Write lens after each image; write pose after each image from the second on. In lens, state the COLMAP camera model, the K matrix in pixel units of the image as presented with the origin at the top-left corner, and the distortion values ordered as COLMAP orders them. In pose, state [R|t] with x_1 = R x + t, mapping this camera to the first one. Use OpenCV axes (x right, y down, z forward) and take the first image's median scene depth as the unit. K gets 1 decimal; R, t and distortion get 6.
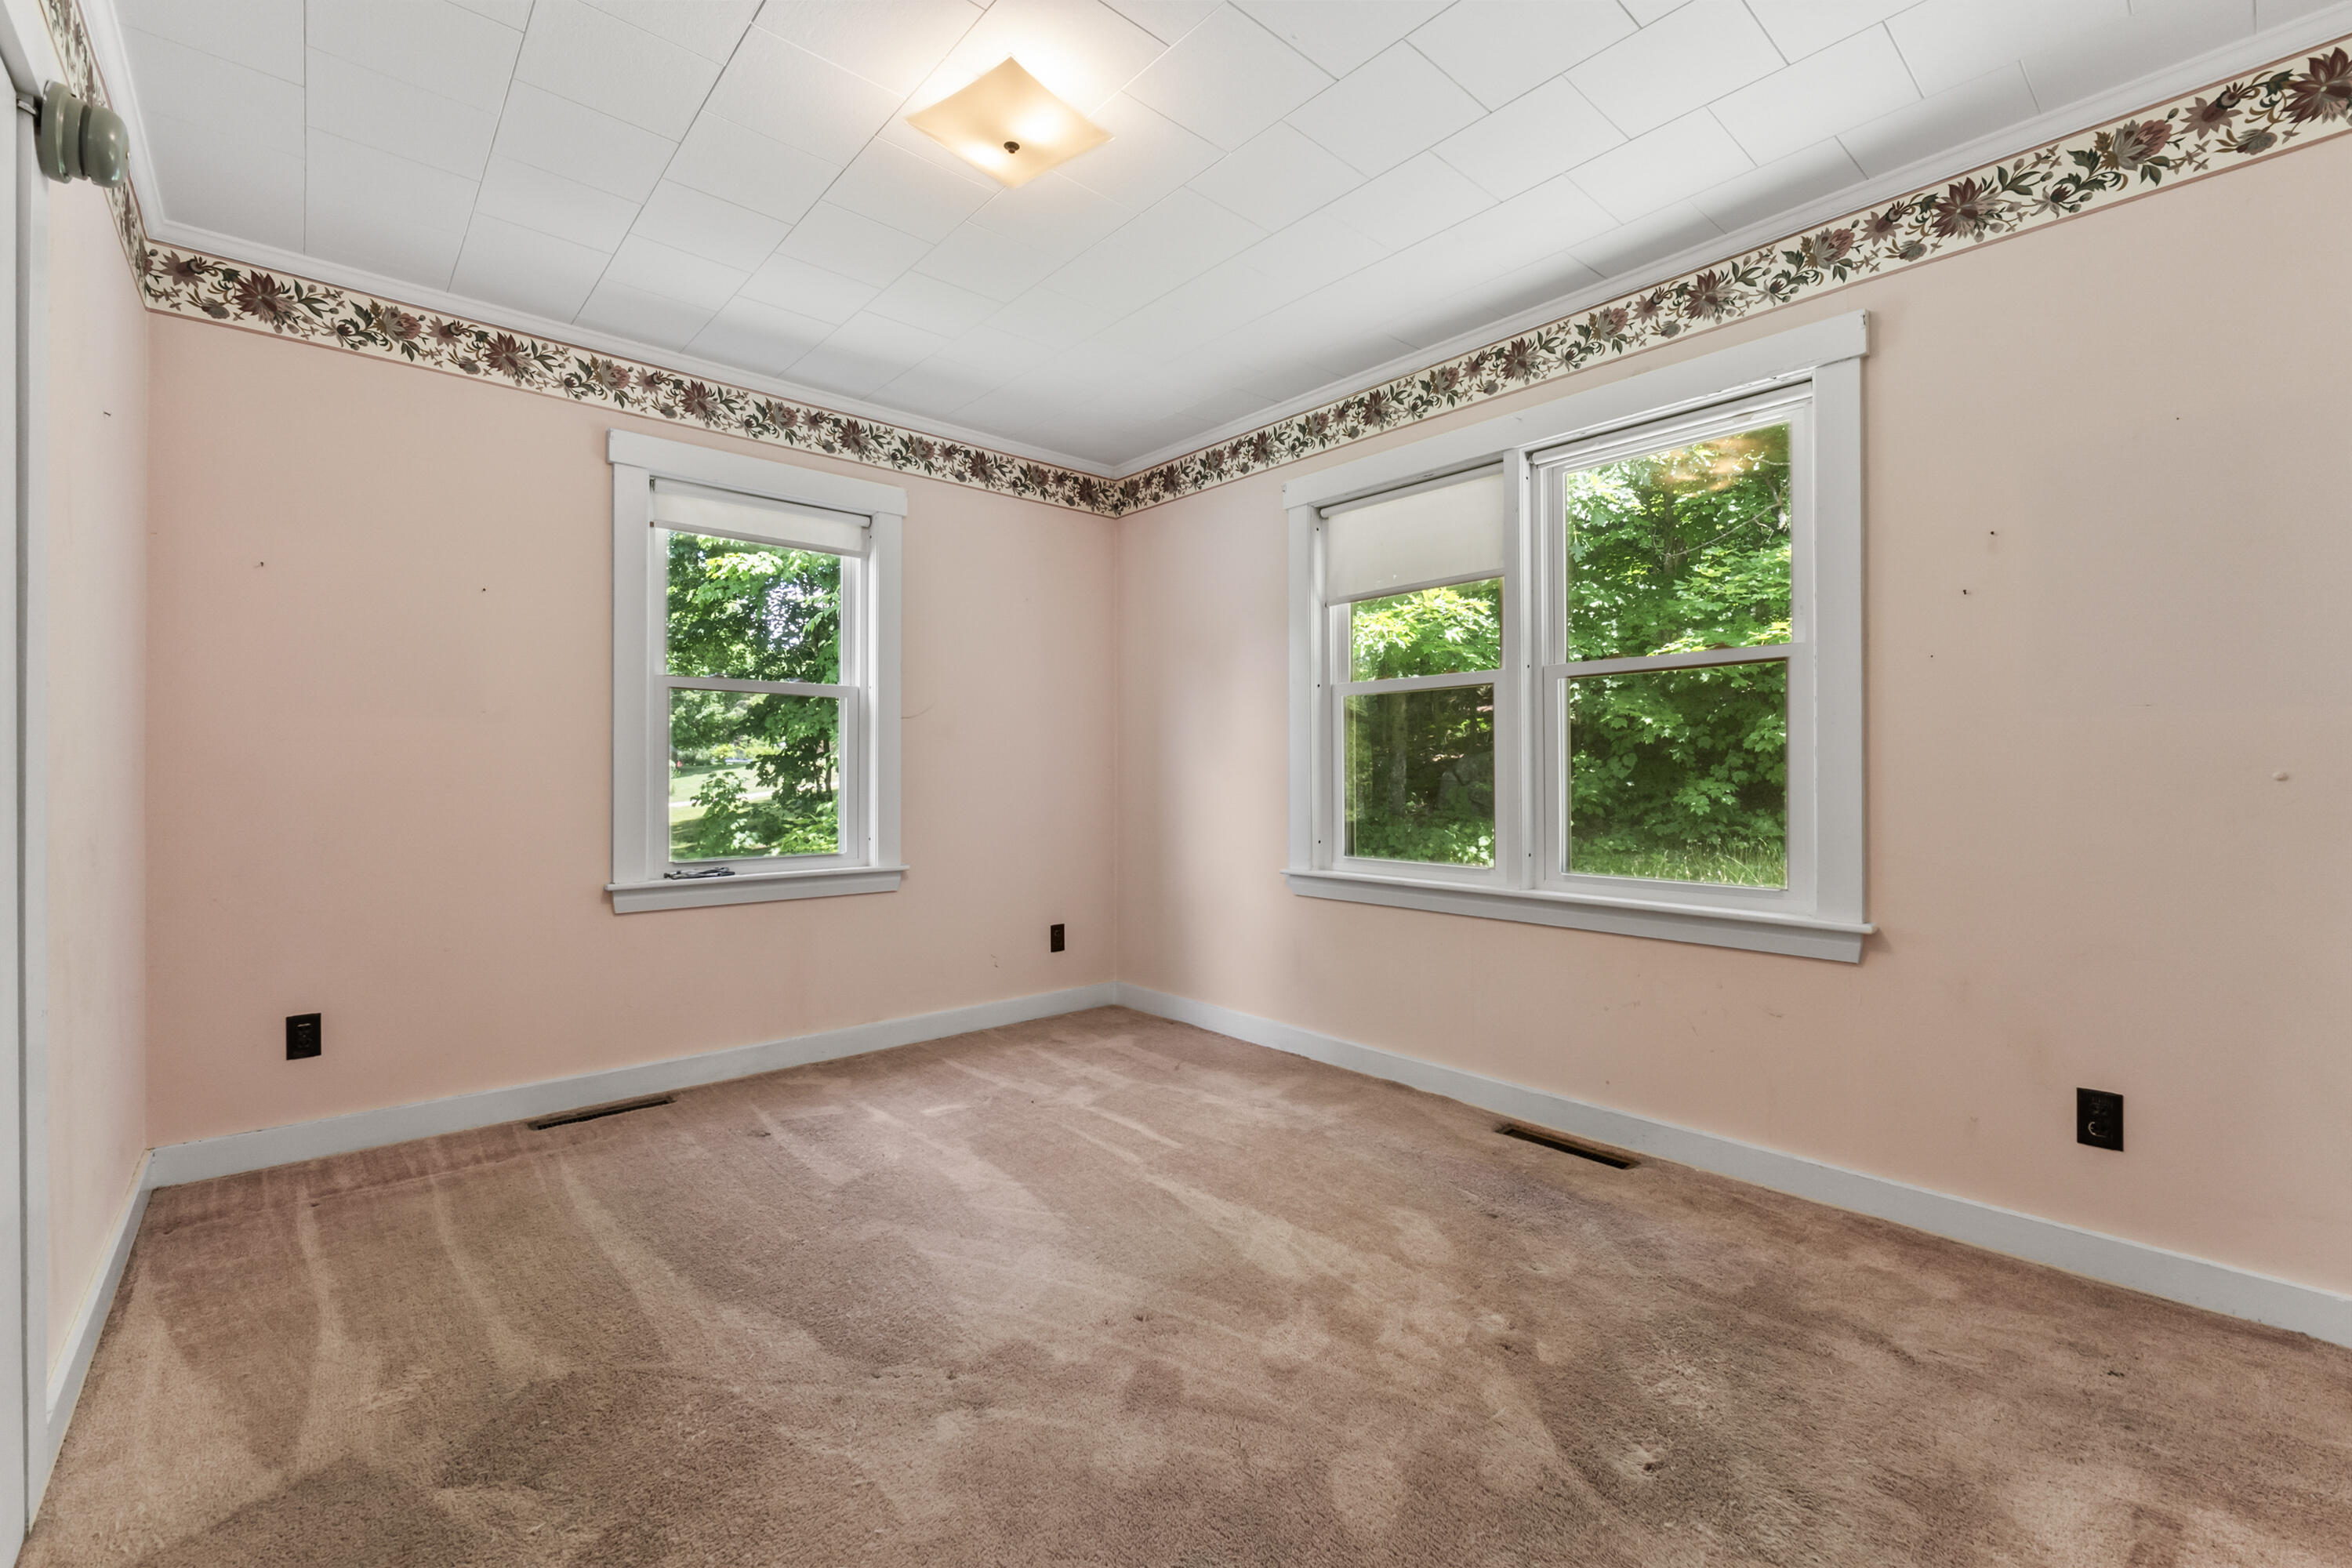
lens RADIAL K [[984.2, 0, 1188.2], [0, 984.2, 783.9], [0, 0, 1]] dist [-0.006484, -0.000750]
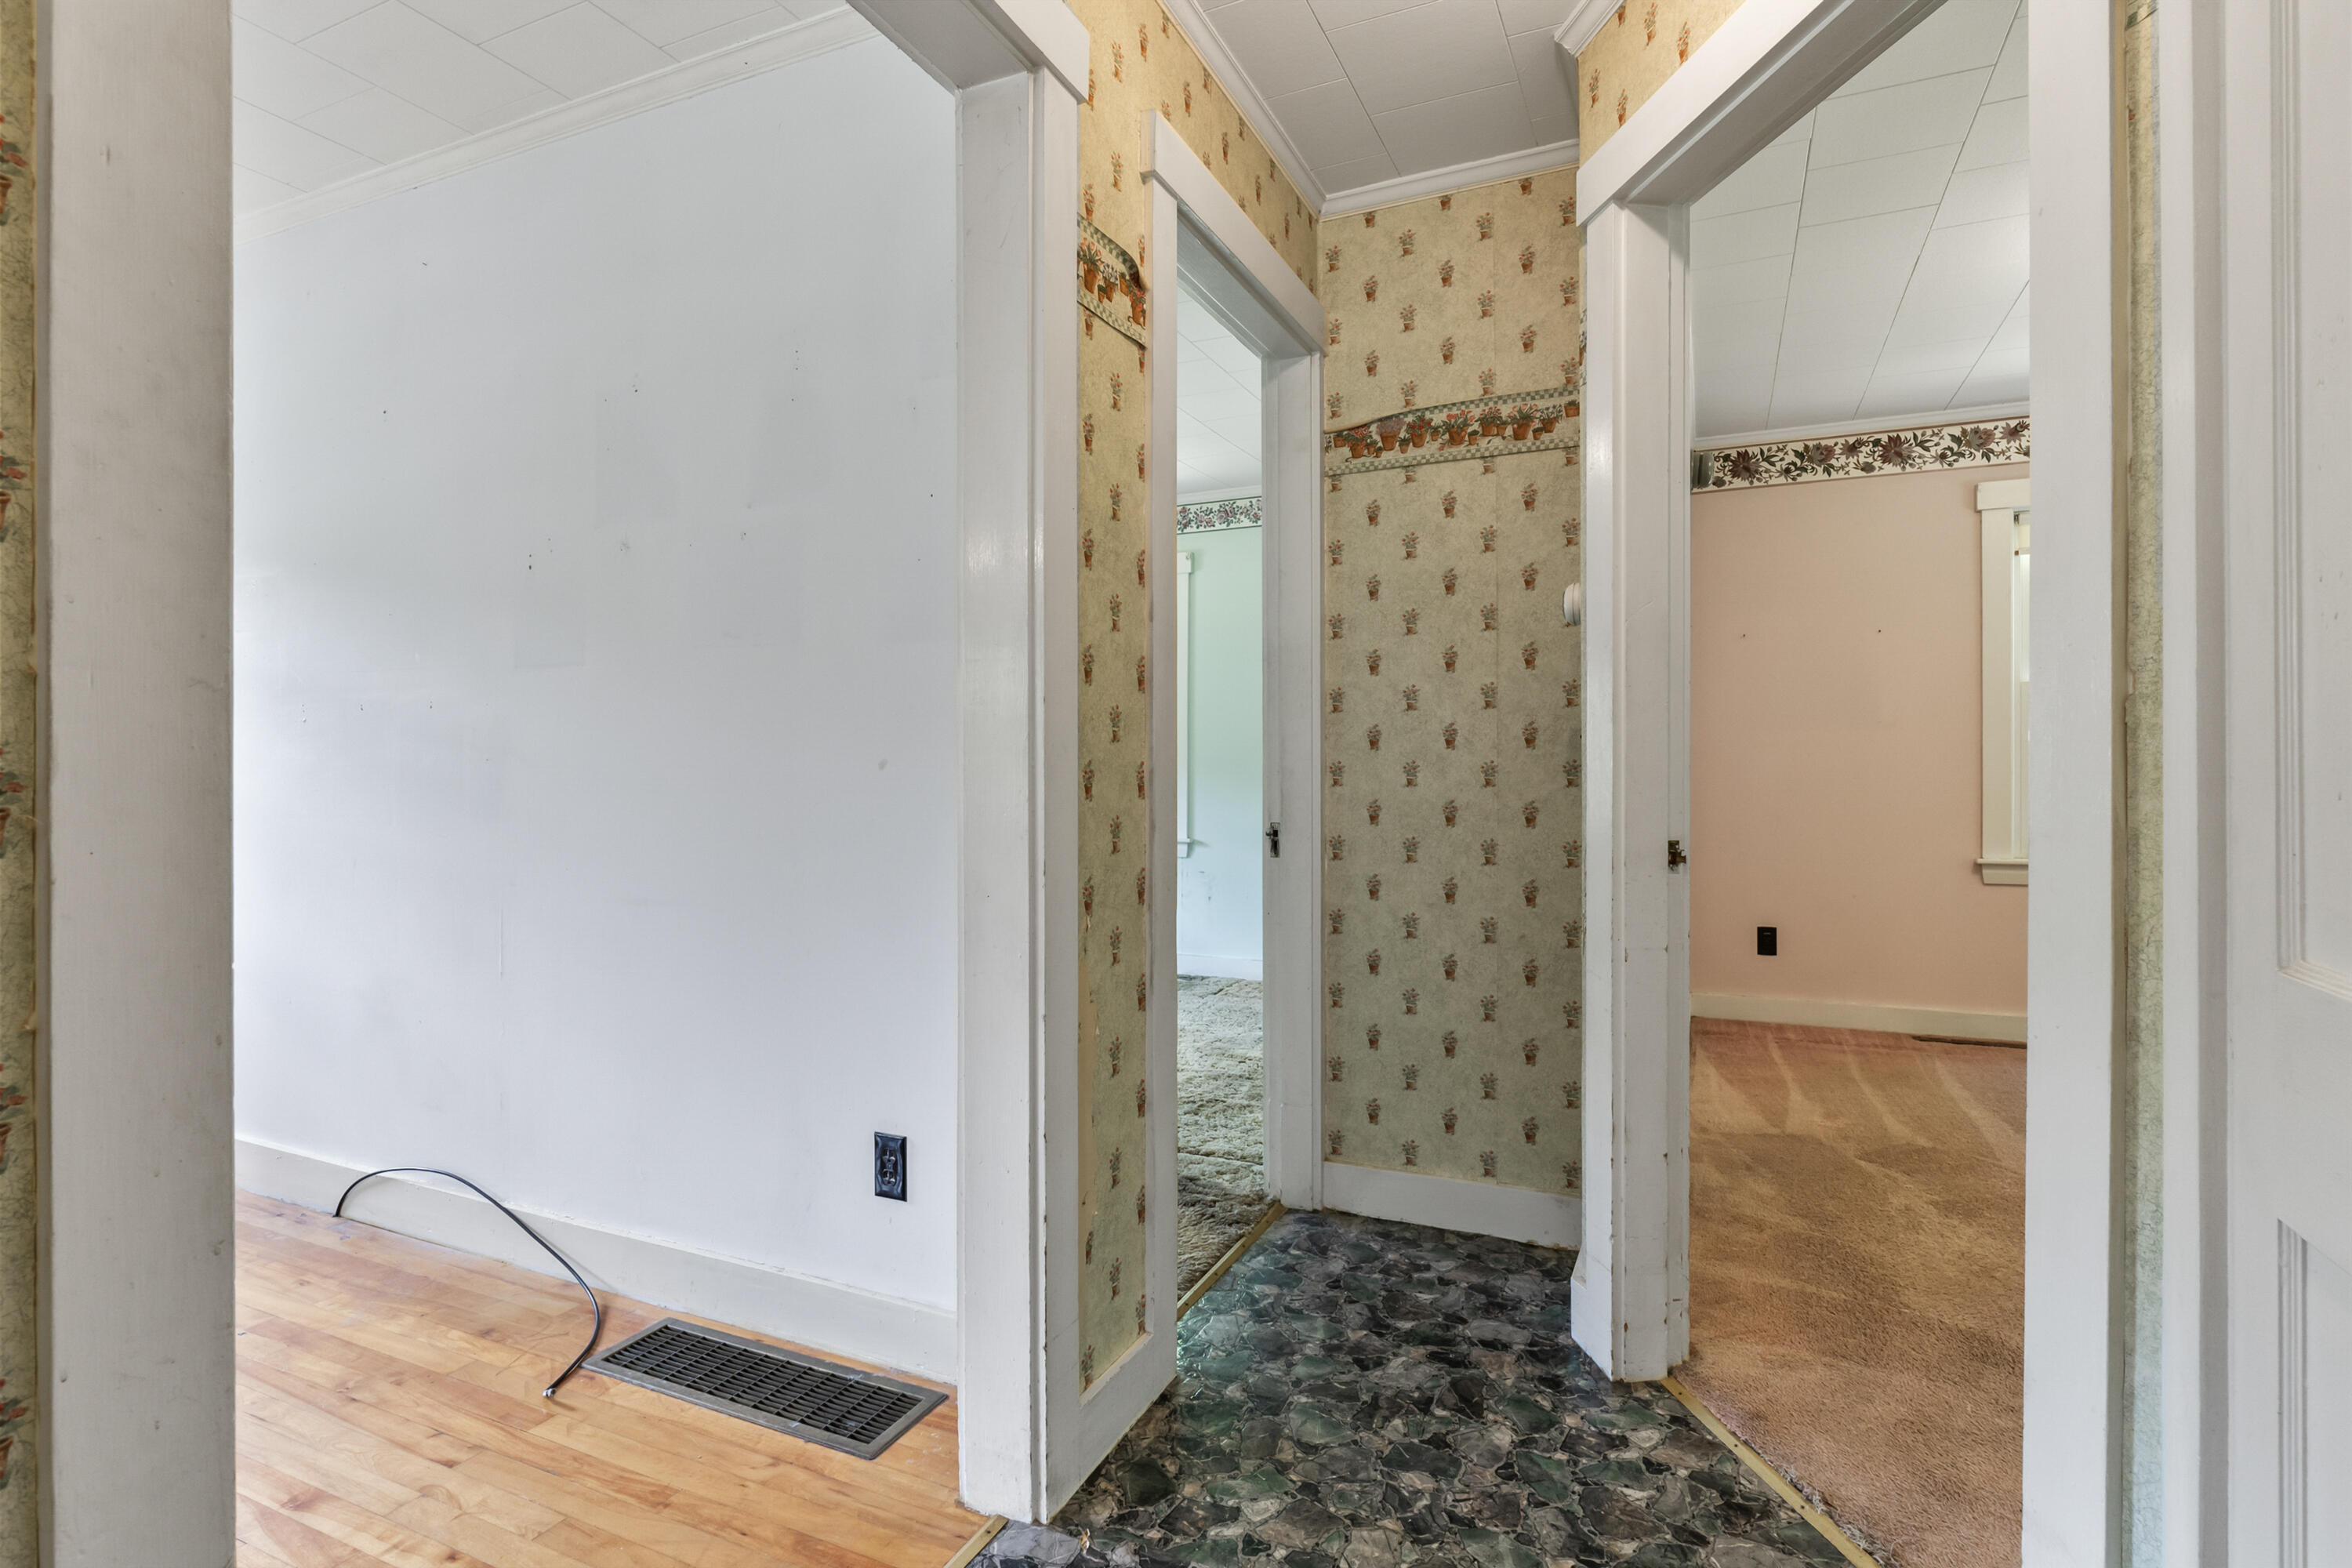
lens RADIAL K [[1154.0, 0, 1180.2], [0, 1154.0, 774.6], [0, 0, 1]] dist [-0.000875, -0.000187]
pose [[0.393748, -0.004077, -0.919210, 0.433850], [-0.000560, 0.999989, -0.004675, 0.007324], [0.919218, 0.002356, 0.393741, -0.611602]]
